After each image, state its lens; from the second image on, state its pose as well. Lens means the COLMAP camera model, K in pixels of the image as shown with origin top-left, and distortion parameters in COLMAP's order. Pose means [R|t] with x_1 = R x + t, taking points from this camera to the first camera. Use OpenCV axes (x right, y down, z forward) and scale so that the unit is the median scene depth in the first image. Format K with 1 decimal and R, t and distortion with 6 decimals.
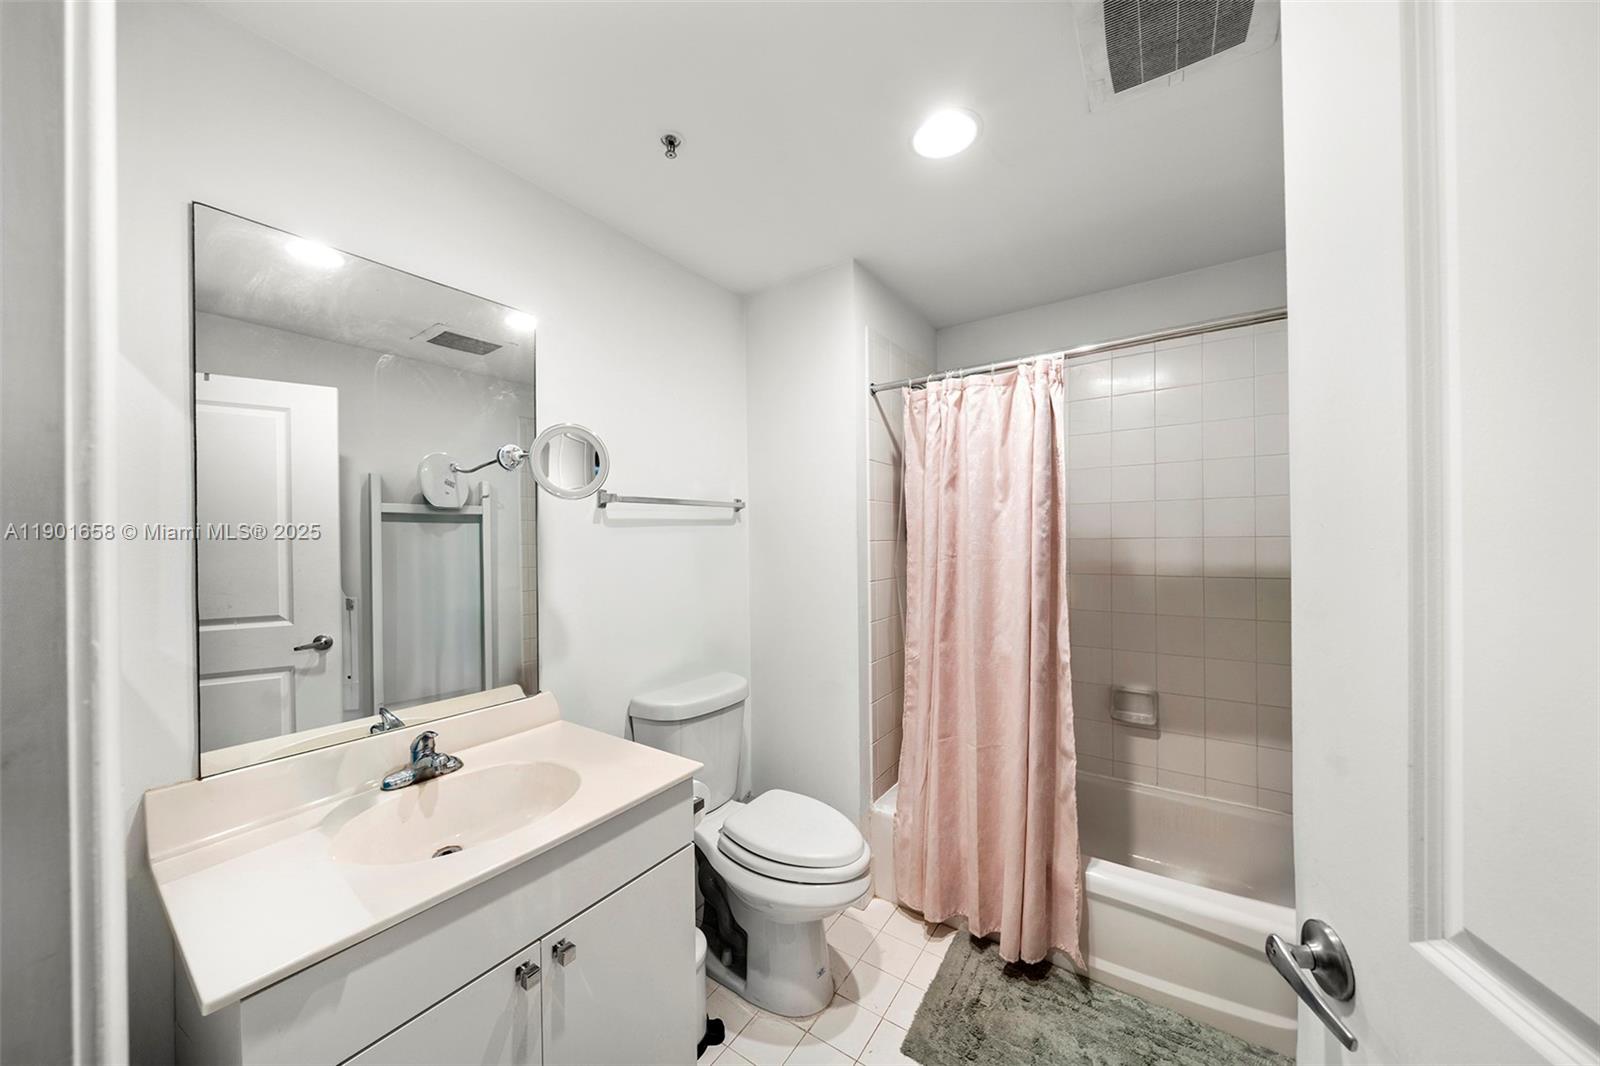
lens RADIAL K [[544.3, 0, 787.8], [0, 544.3, 522.4], [0, 0, 1]] dist [-0.007309, 0.000201]
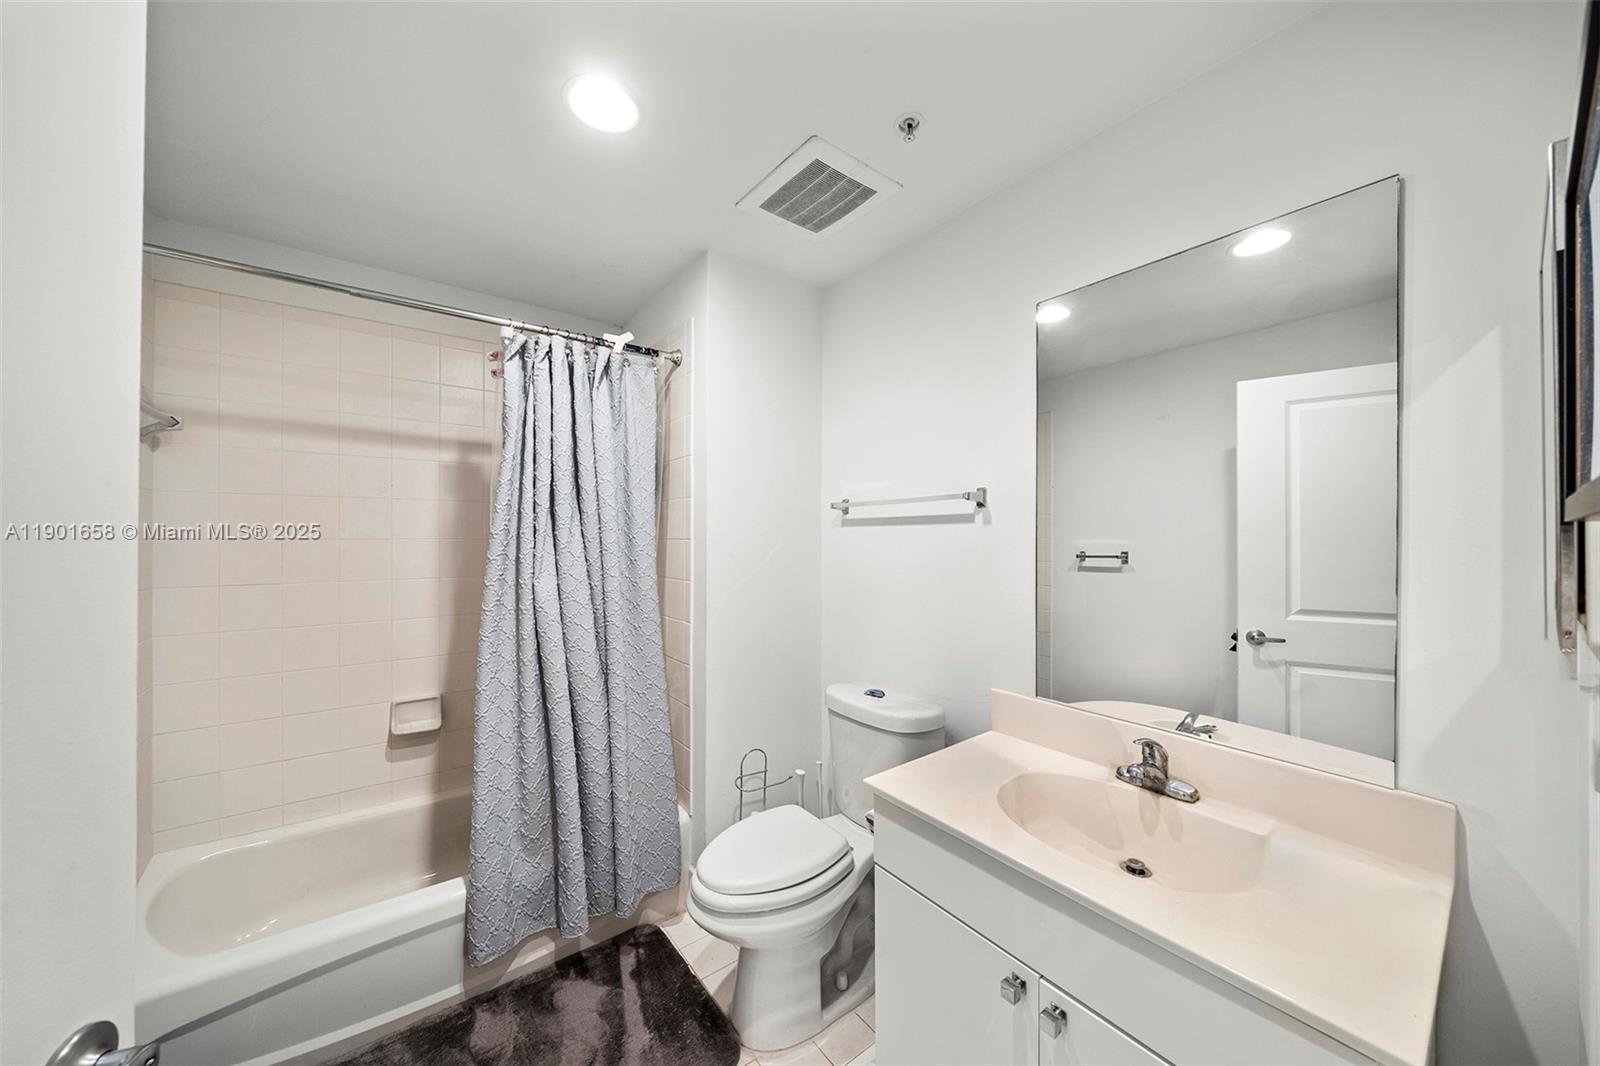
lens RADIAL K [[544.3, 0, 793.3], [0, 544.3, 527.8], [0, 0, 1]] dist [-0.007309, 0.000201]
pose [[-0.329419, 0.031878, -0.943645, 0.505690], [-0.002128, 0.999402, 0.034504, -0.010293], [0.944181, 0.013374, -0.329154, 0.891740]]
